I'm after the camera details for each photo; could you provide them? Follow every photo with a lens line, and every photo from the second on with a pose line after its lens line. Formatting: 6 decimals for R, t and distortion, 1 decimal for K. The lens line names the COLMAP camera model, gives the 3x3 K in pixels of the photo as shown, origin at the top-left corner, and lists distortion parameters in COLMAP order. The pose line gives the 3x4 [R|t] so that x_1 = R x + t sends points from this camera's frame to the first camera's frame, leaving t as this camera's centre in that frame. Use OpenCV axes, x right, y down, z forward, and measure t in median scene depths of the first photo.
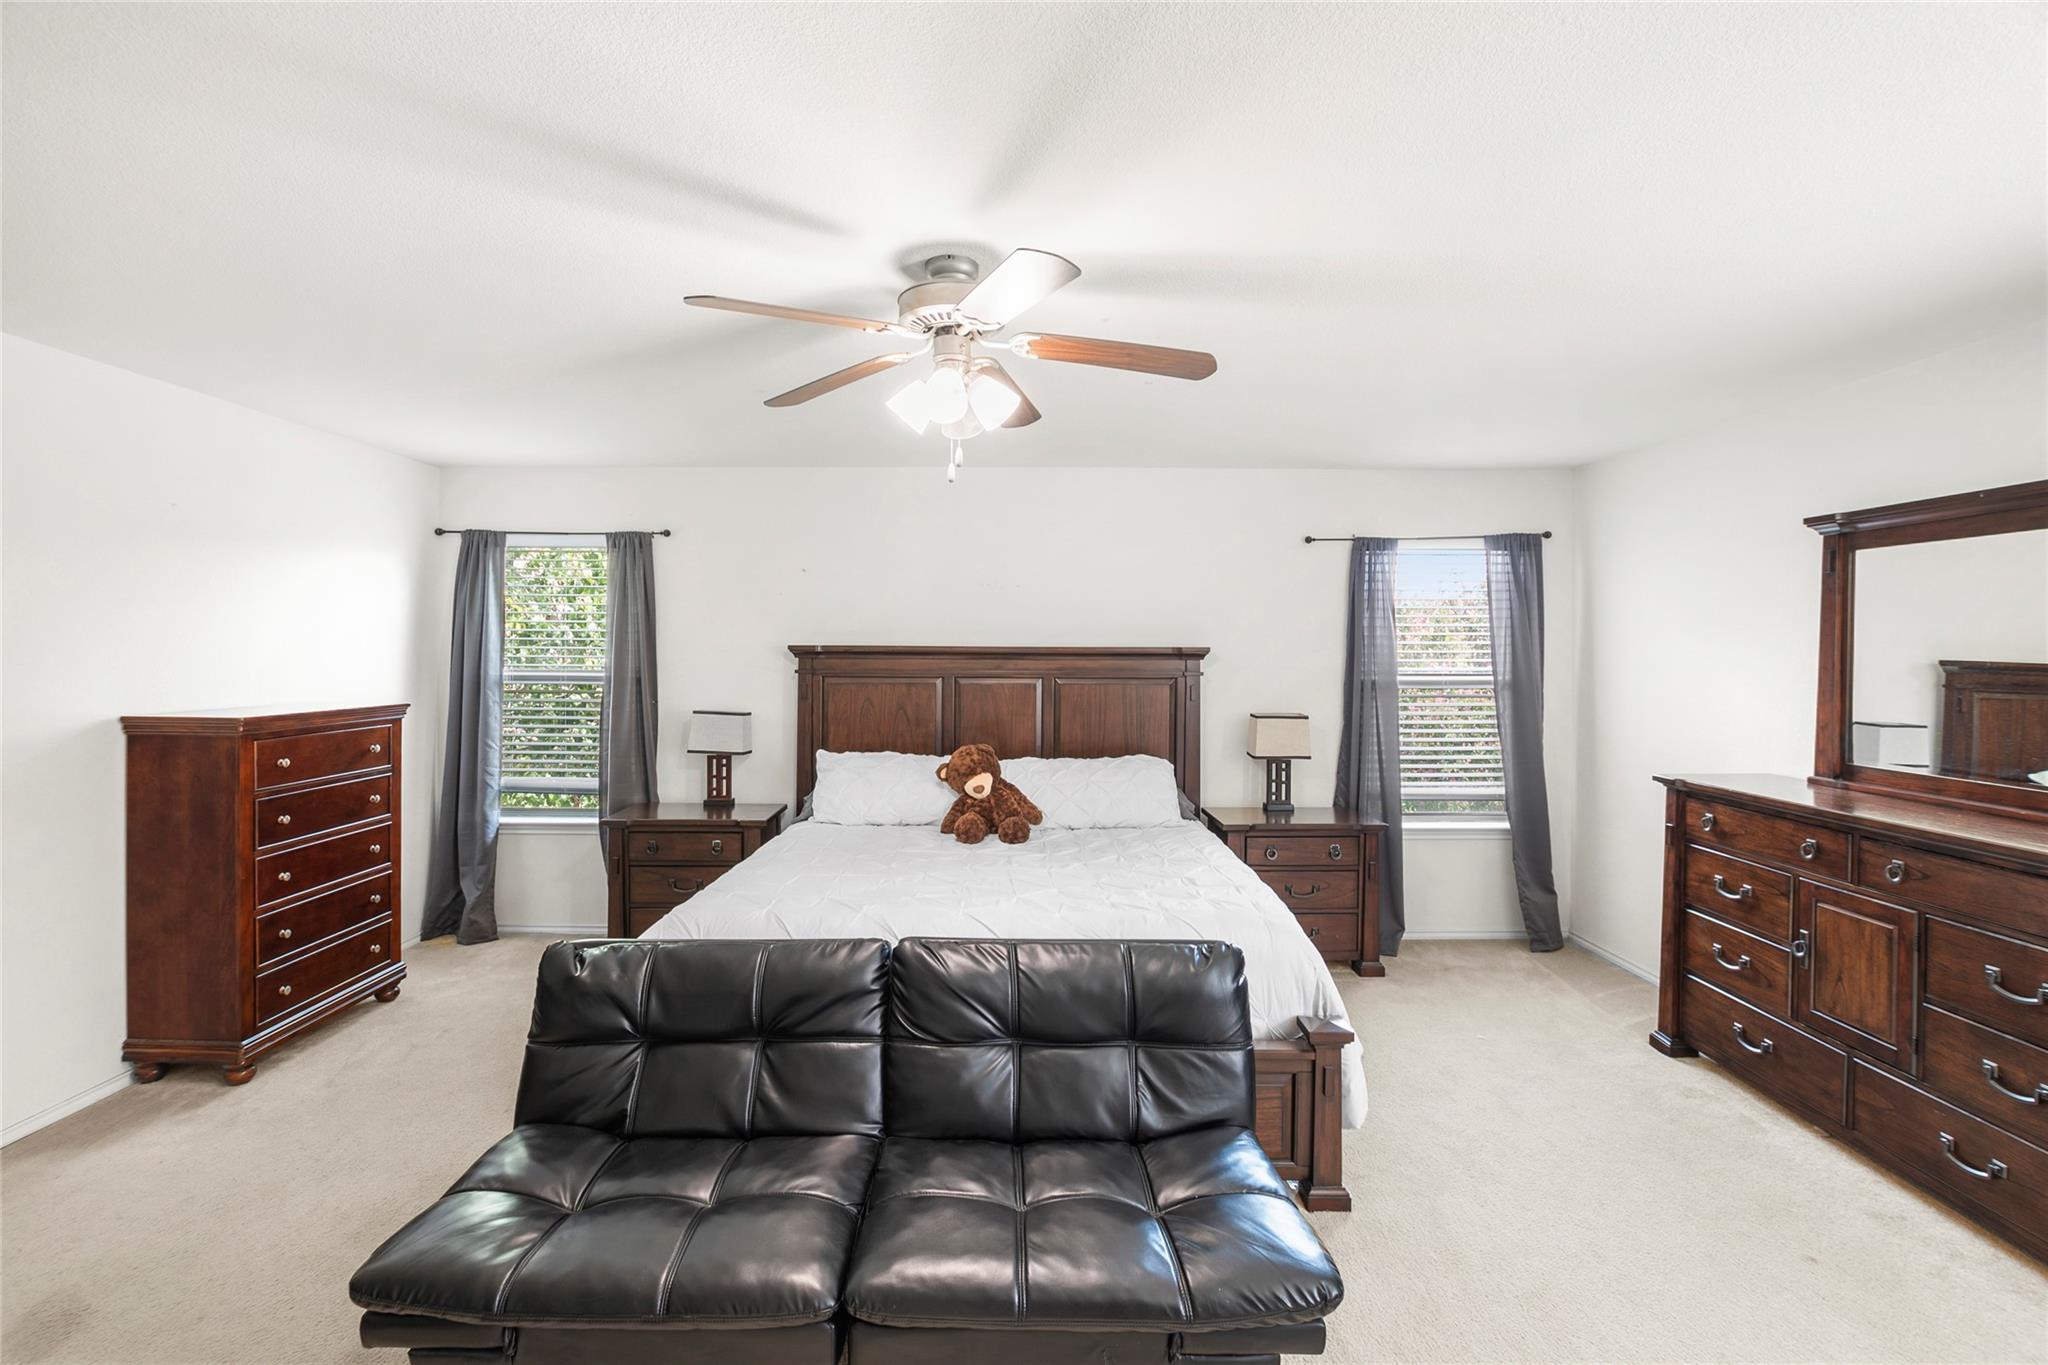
lens RADIAL K [[894.1, 0, 1015.9], [0, 894.1, 660.6], [0, 0, 1]] dist [-0.029360, 0.000169]
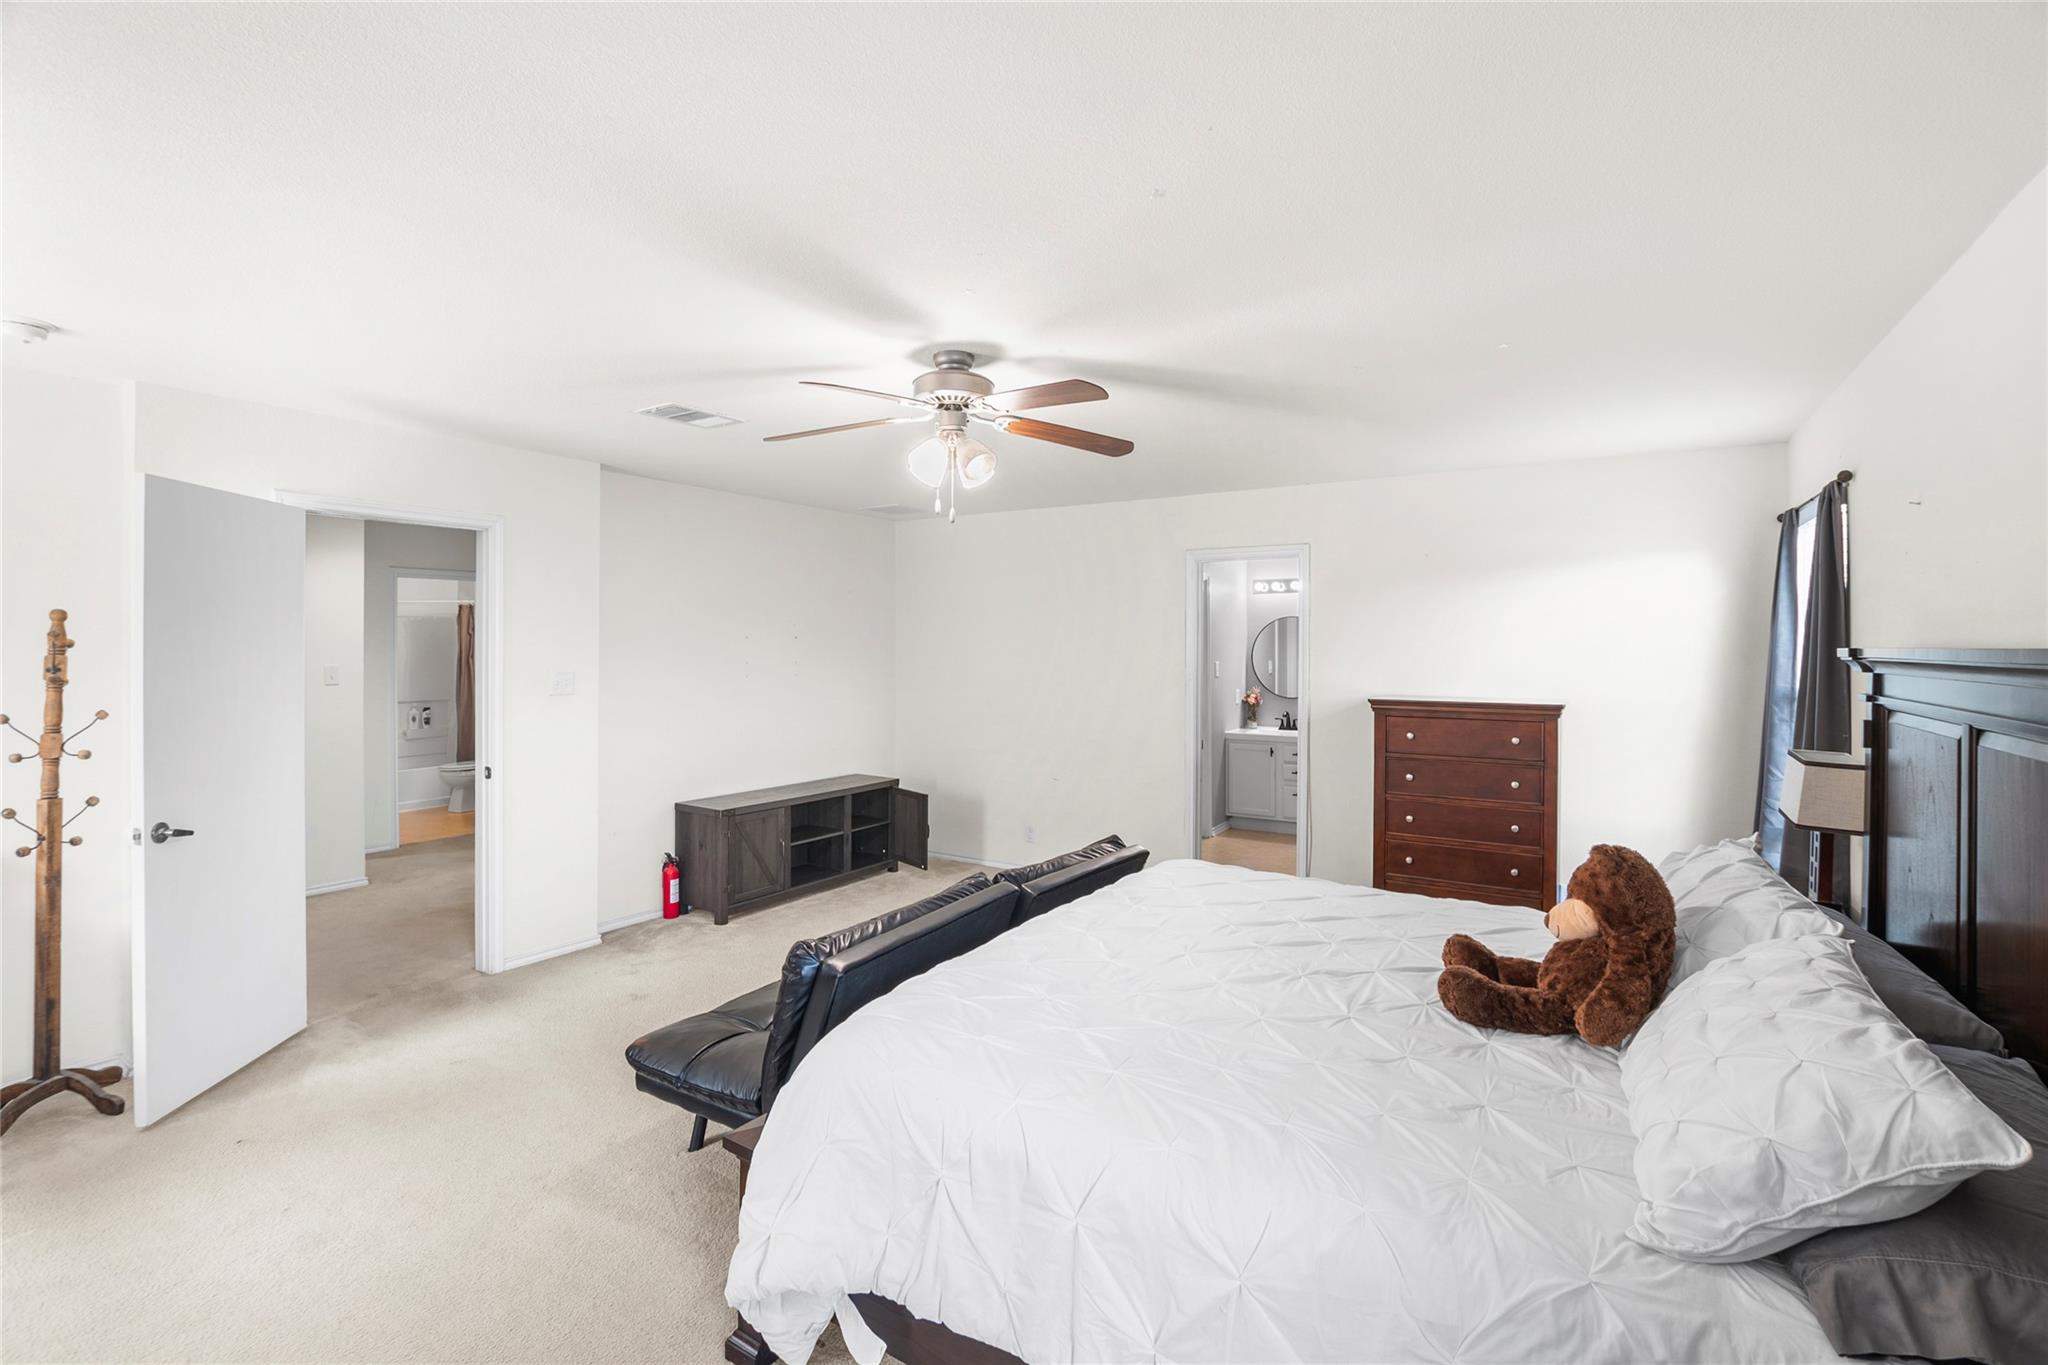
lens RADIAL K [[917.3, 0, 1018.1], [0, 917.3, 657.7], [0, 0, 1]] dist [-0.038841, 0.011661]
pose [[-0.536392, -0.003568, -0.843961, 0.490447], [-0.015974, 0.999855, 0.005926, -0.003044], [0.843818, 0.016660, -0.536371, 0.869392]]
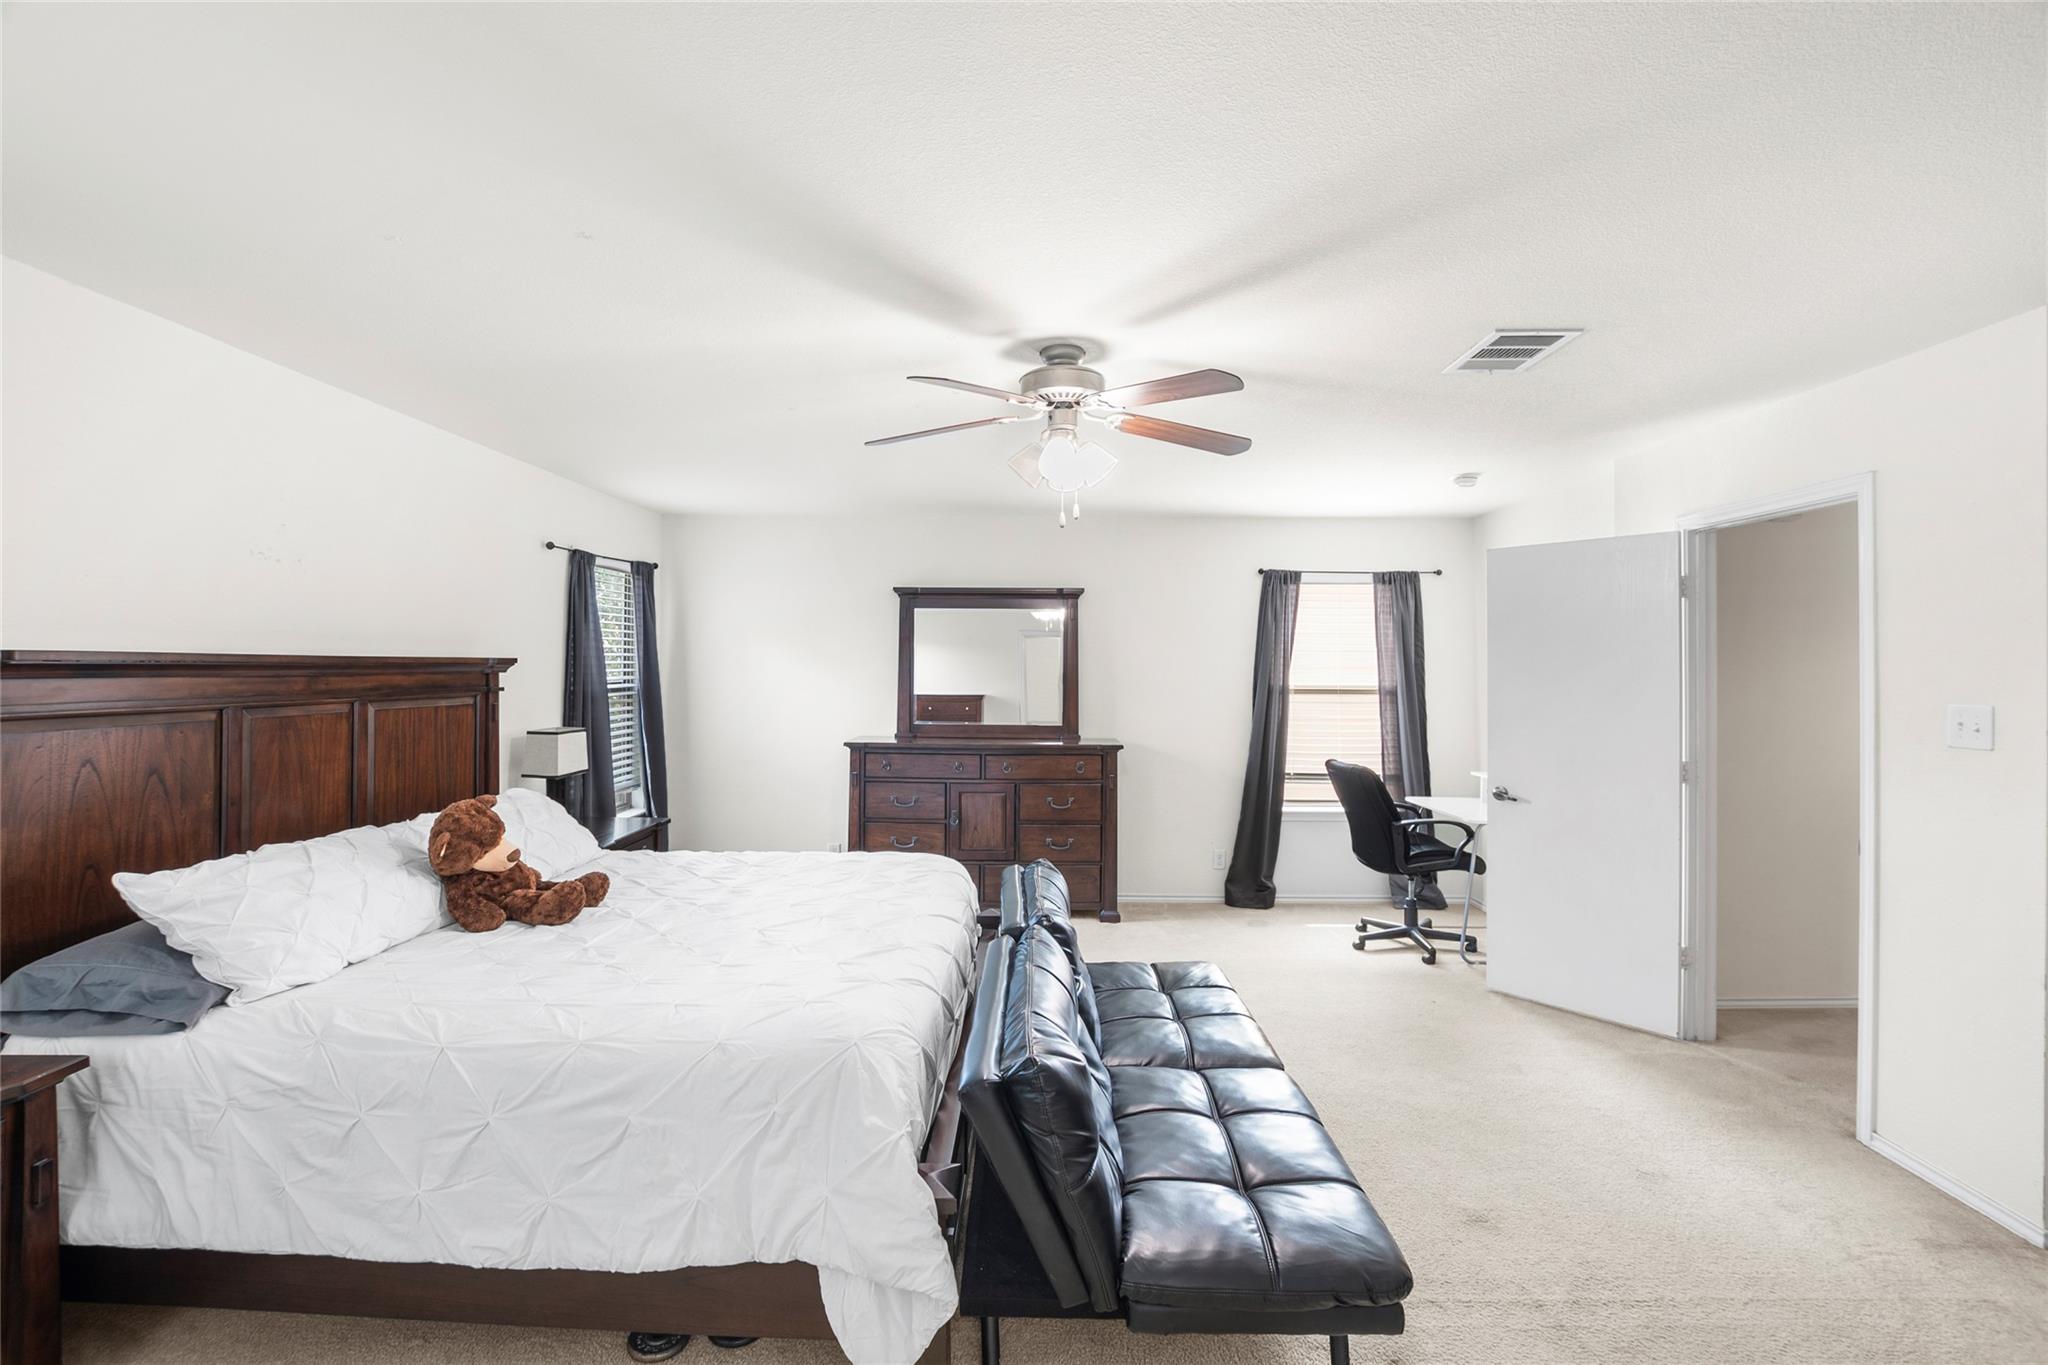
lens RADIAL K [[917.3, 0, 1018.1], [0, 917.3, 657.7], [0, 0, 1]] dist [-0.038841, 0.011661]
pose [[0.019081, 0.003457, 0.999812, -0.650044], [0.009192, 0.999951, -0.003633, -0.007478], [-0.999776, 0.009259, 0.019048, 0.494266]]
